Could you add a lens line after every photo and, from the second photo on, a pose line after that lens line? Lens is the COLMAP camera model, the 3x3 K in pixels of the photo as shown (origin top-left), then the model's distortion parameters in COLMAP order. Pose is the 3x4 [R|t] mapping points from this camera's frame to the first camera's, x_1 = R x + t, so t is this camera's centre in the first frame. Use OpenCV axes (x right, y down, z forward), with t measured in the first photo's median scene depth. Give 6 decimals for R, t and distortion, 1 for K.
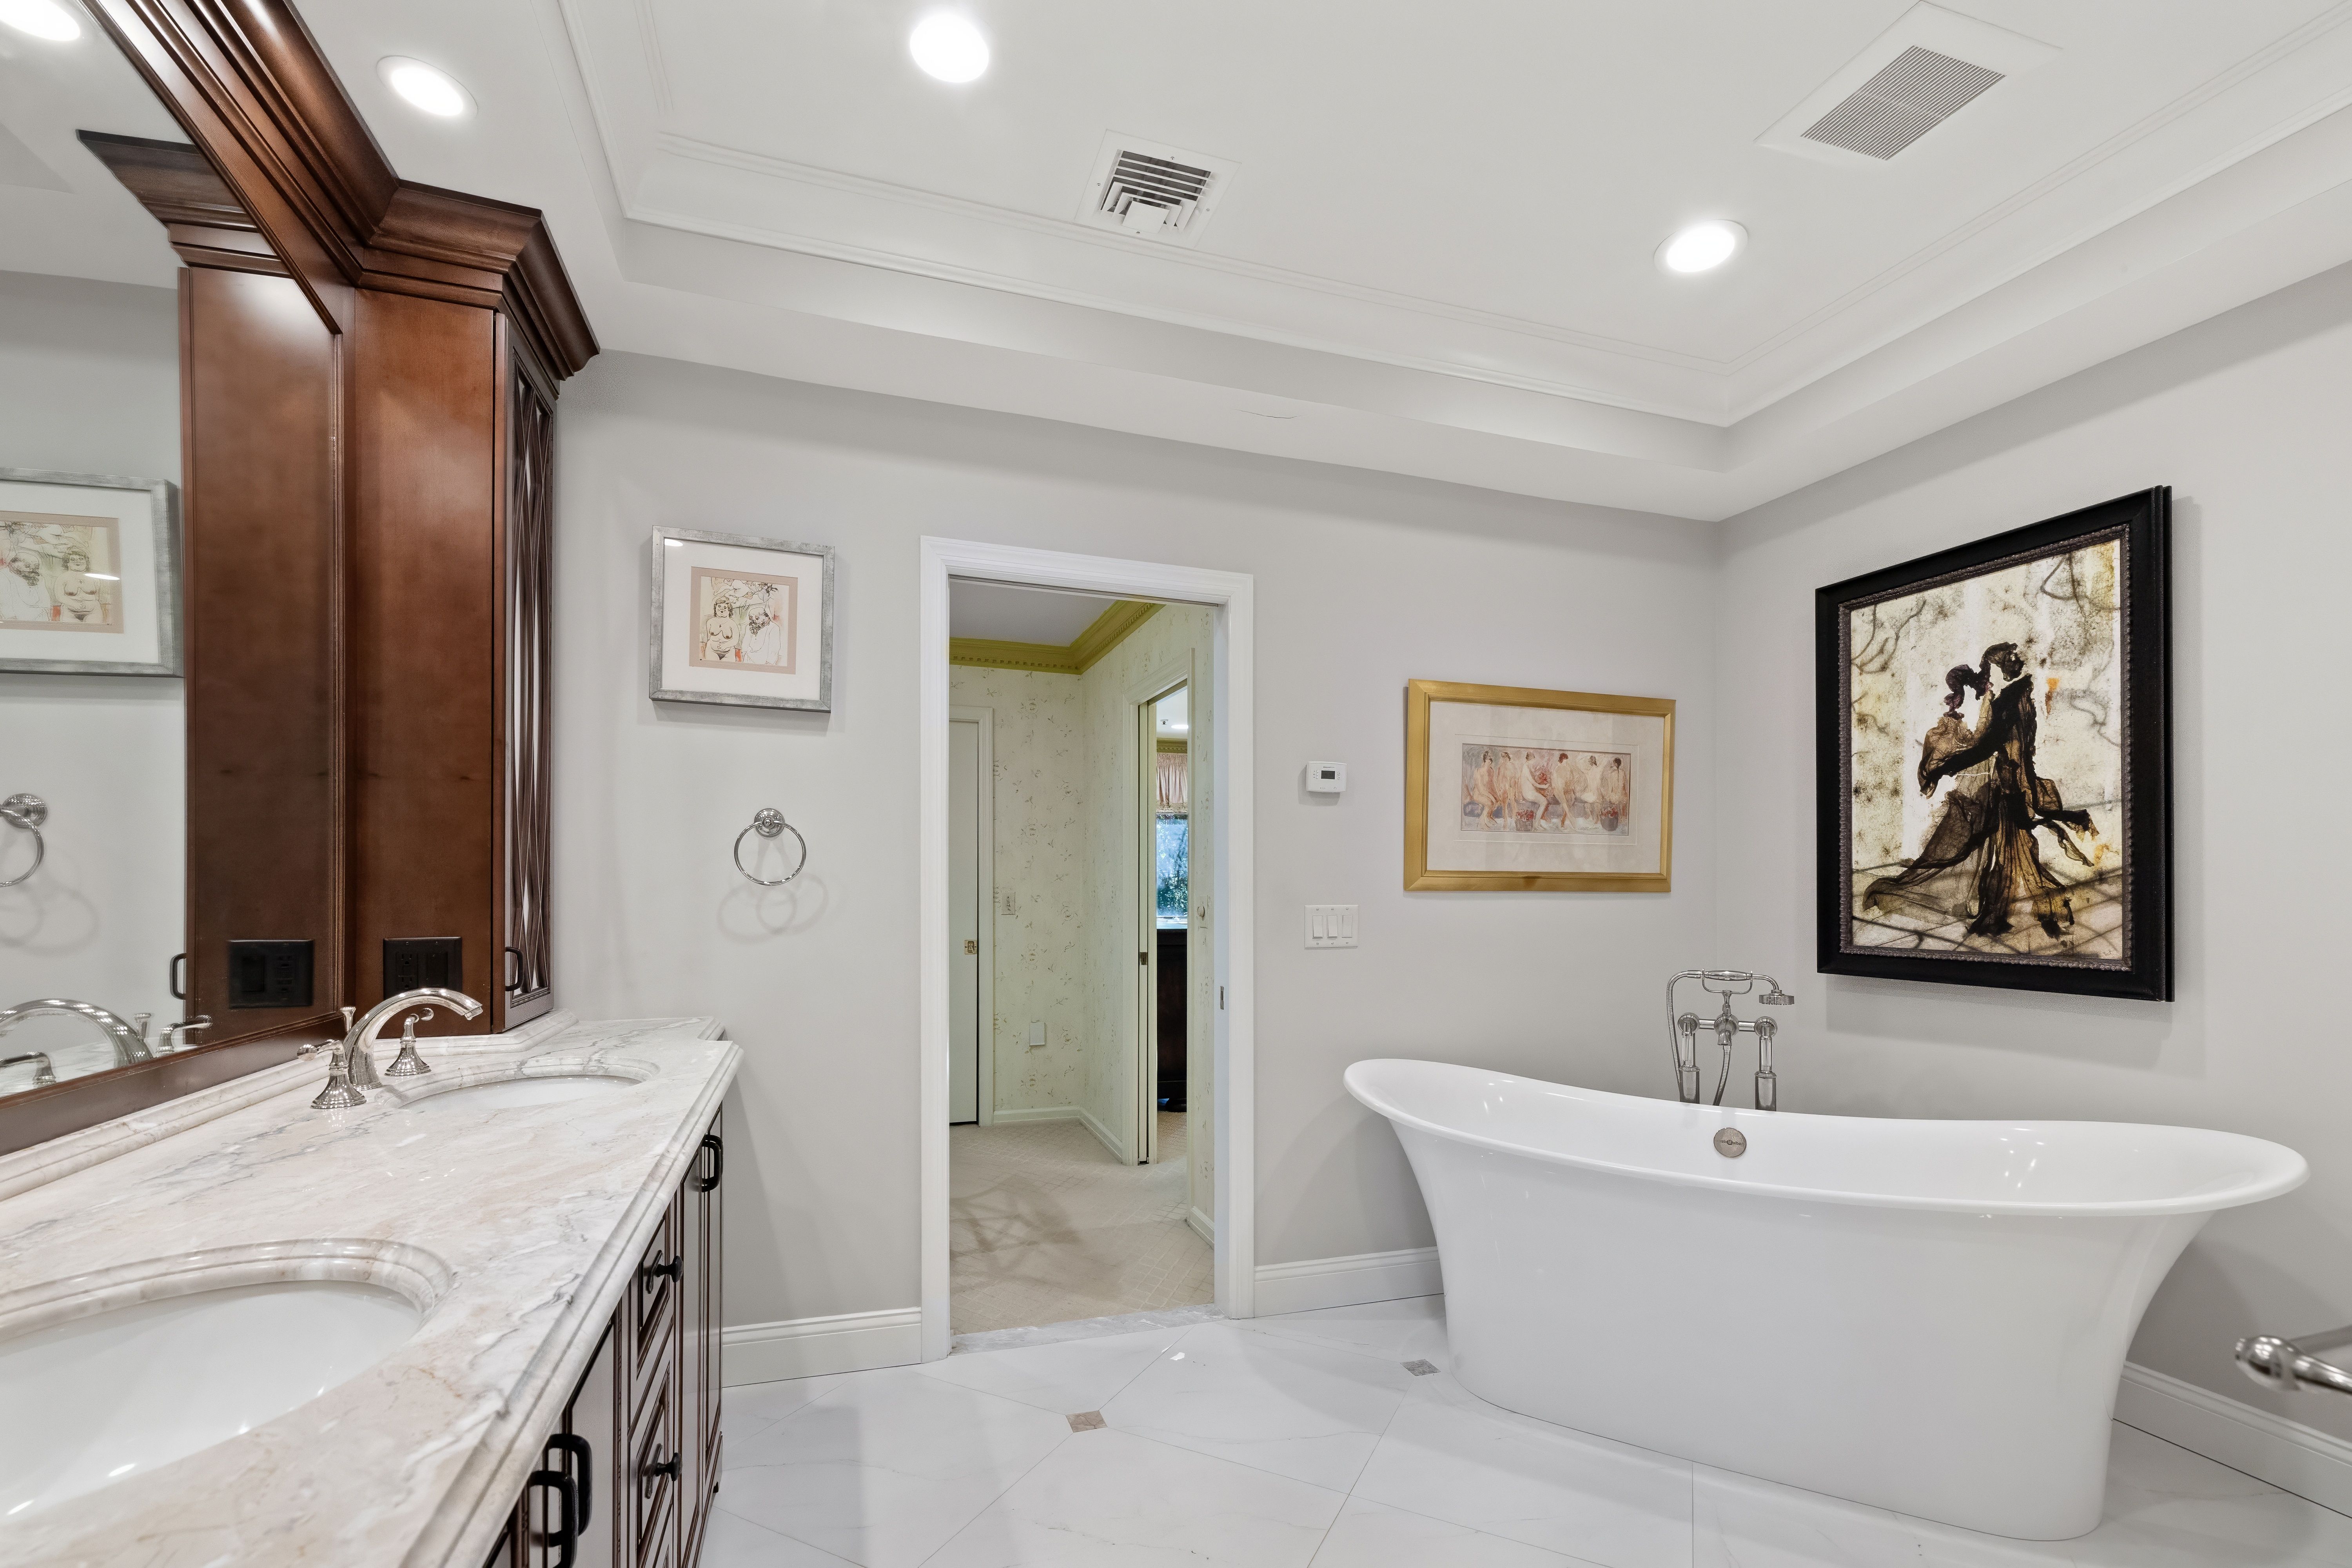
lens RADIAL K [[1019.9, 0, 1181.1], [0, 1019.9, 884.2], [0, 0, 1]] dist [-0.002550, 0.000159]
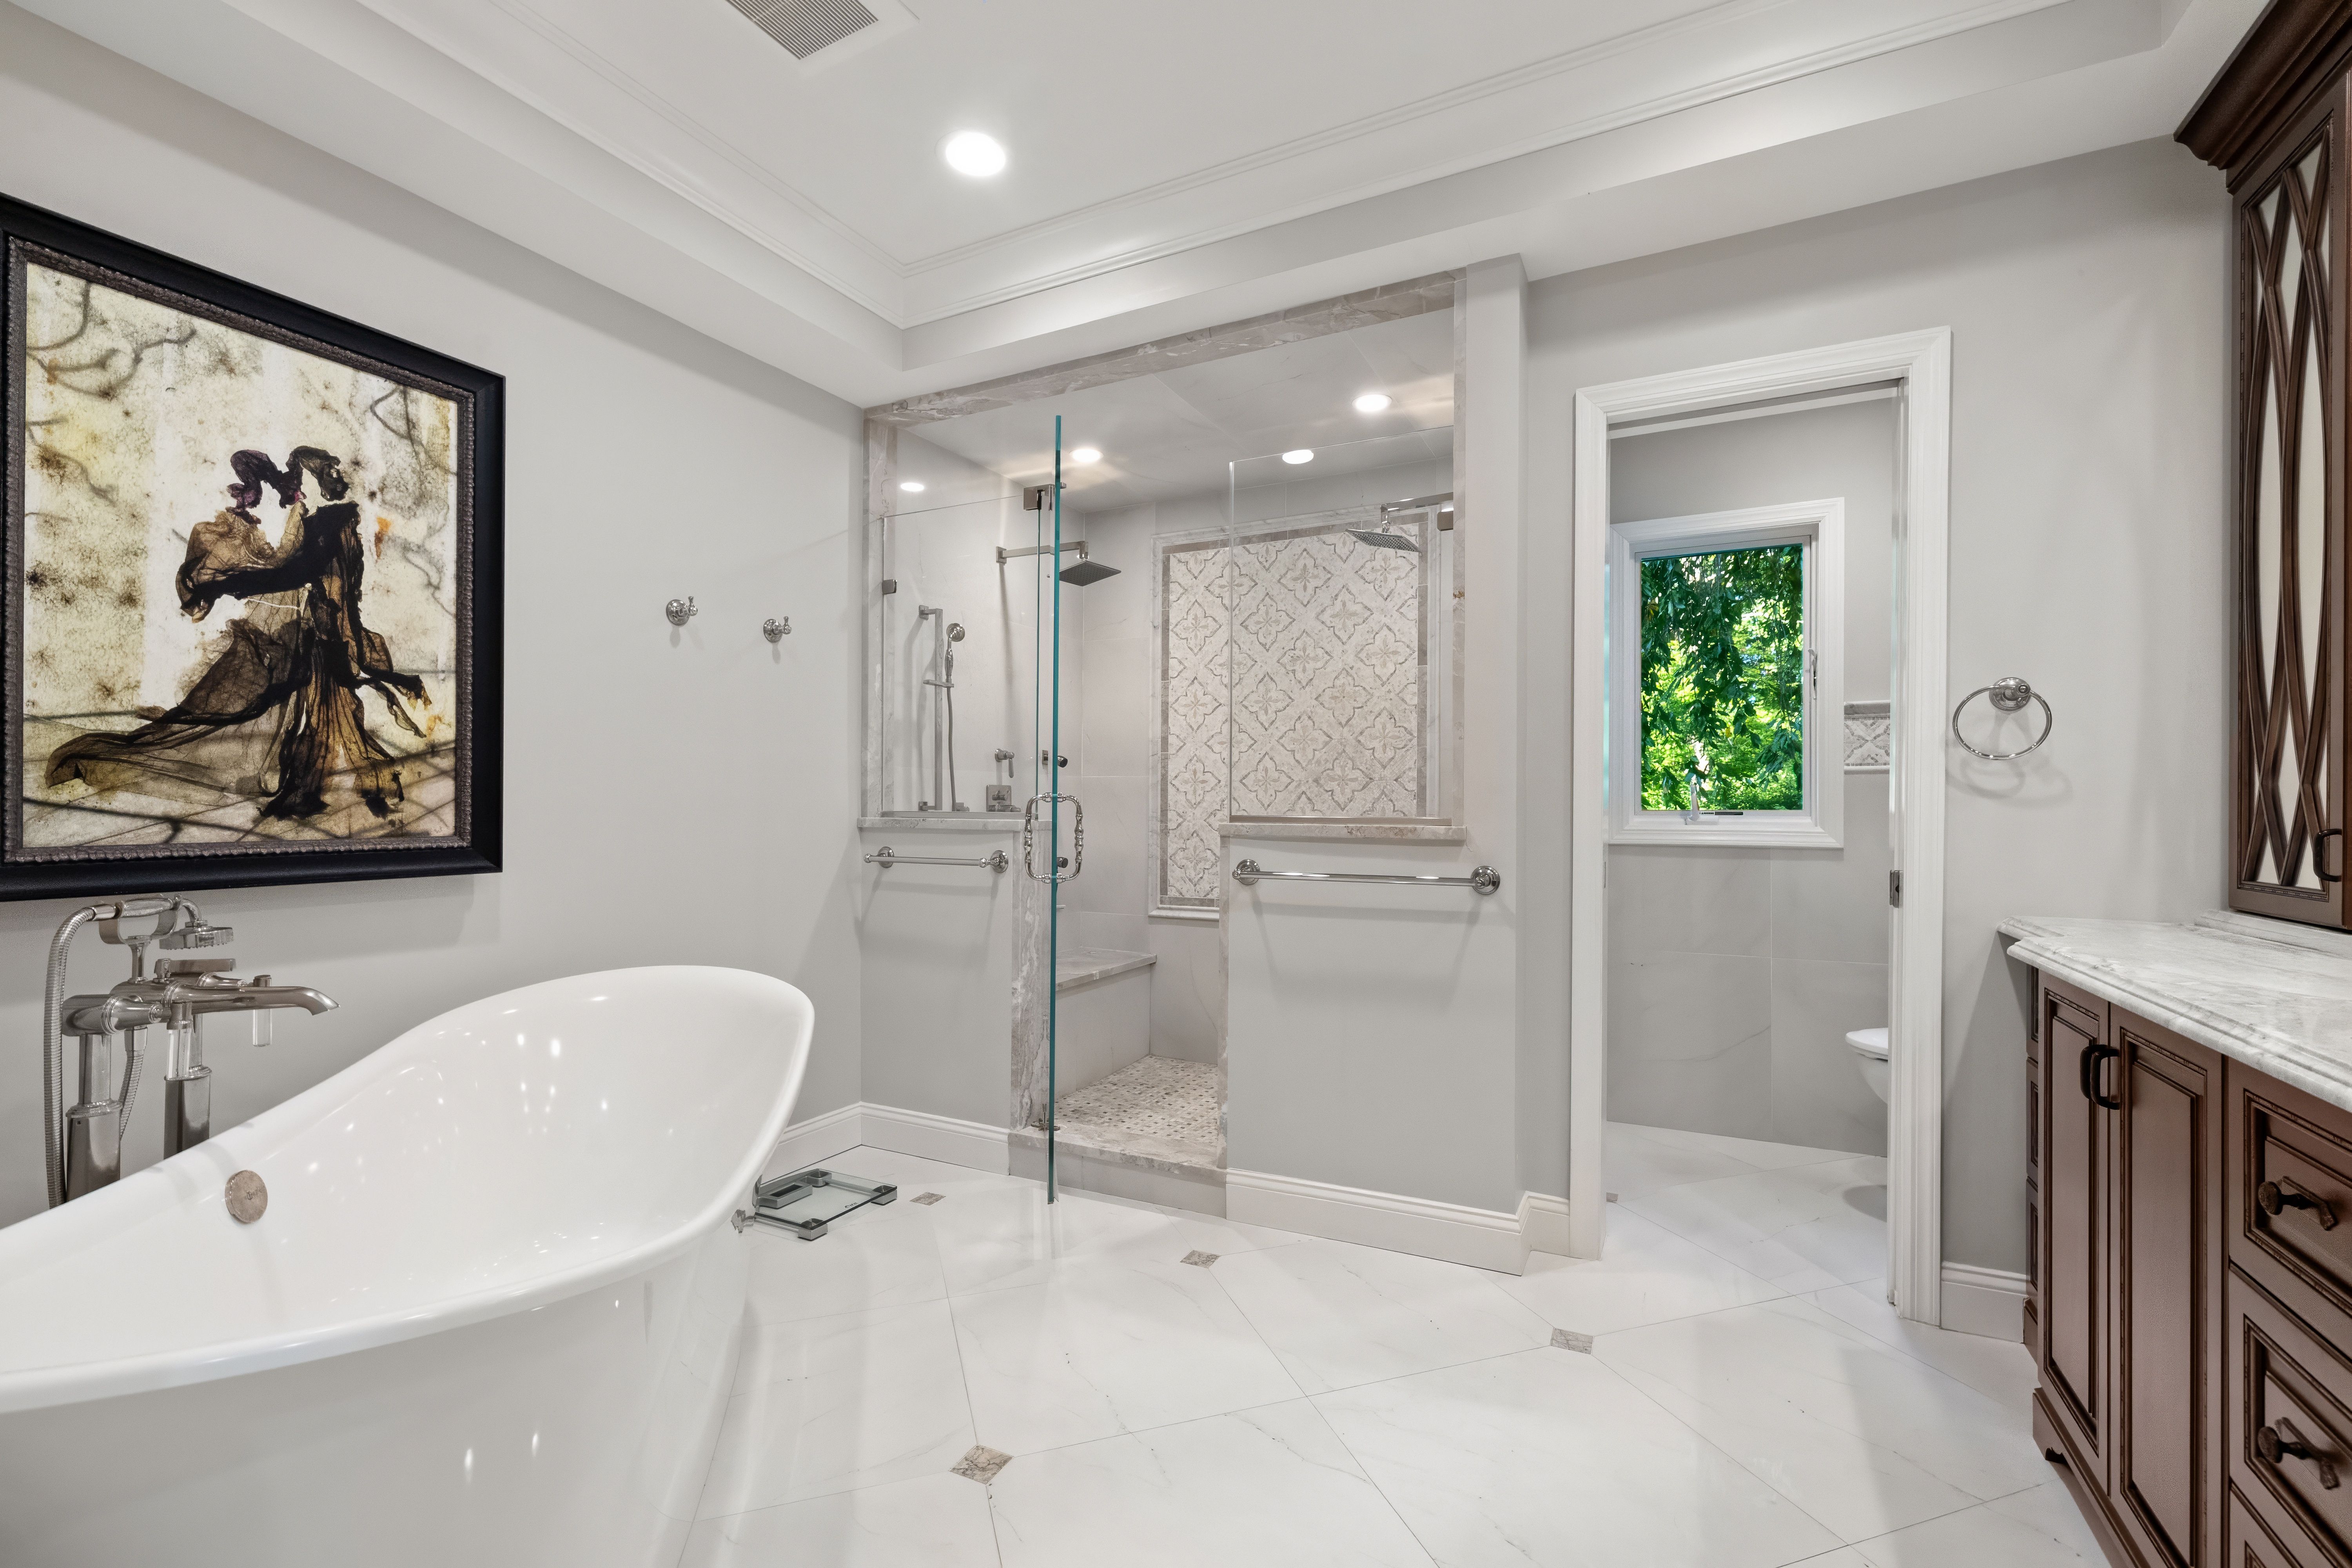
lens RADIAL K [[1019.9, 0, 1183.2], [0, 1019.9, 803.0], [0, 0, 1]] dist [-0.002550, 0.000159]
pose [[-0.708418, 0.005069, 0.705774, -0.203746], [0.001926, 0.999984, -0.005249, 0.039622], [-0.705790, -0.002359, -0.708417, 0.960530]]
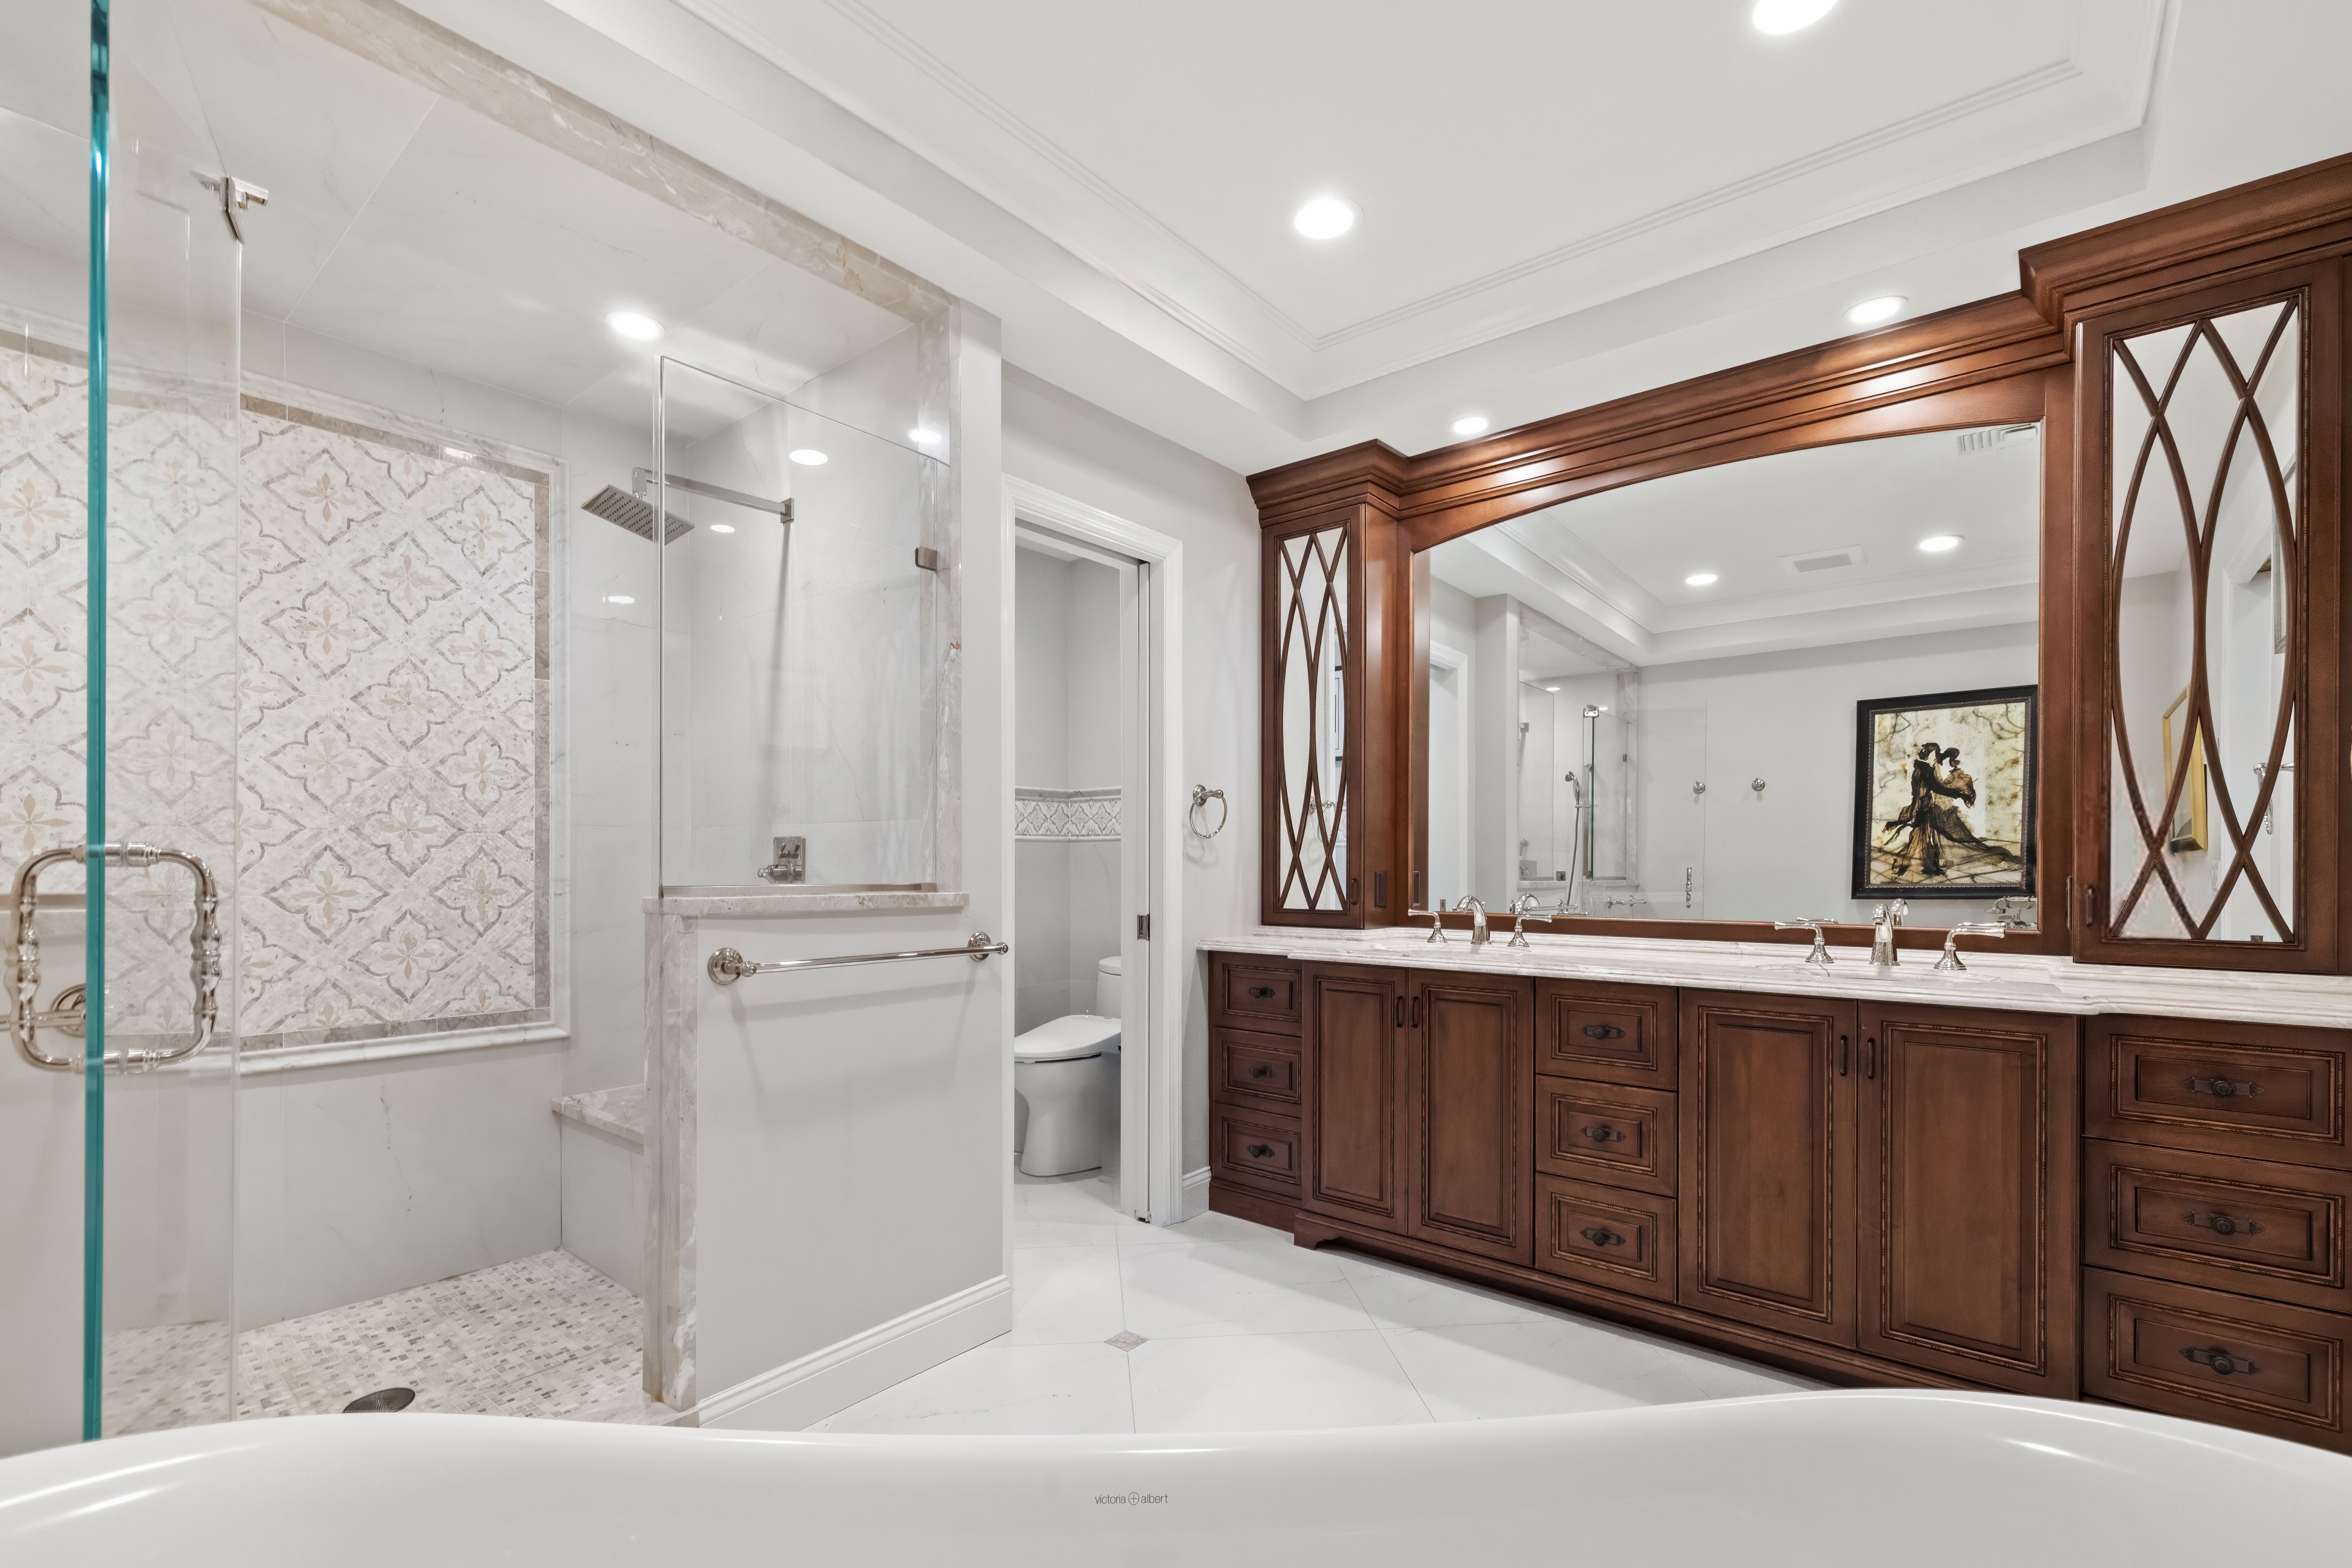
lens RADIAL K [[1019.9, 0, 1198.2], [0, 1019.9, 871.2], [0, 0, 1]] dist [-0.002550, 0.000159]
pose [[-0.838657, 0.006449, -0.544622, 0.661077], [0.001884, 0.999958, 0.008940, 0.030292], [0.544657, 0.006471, -0.838634, 0.972815]]
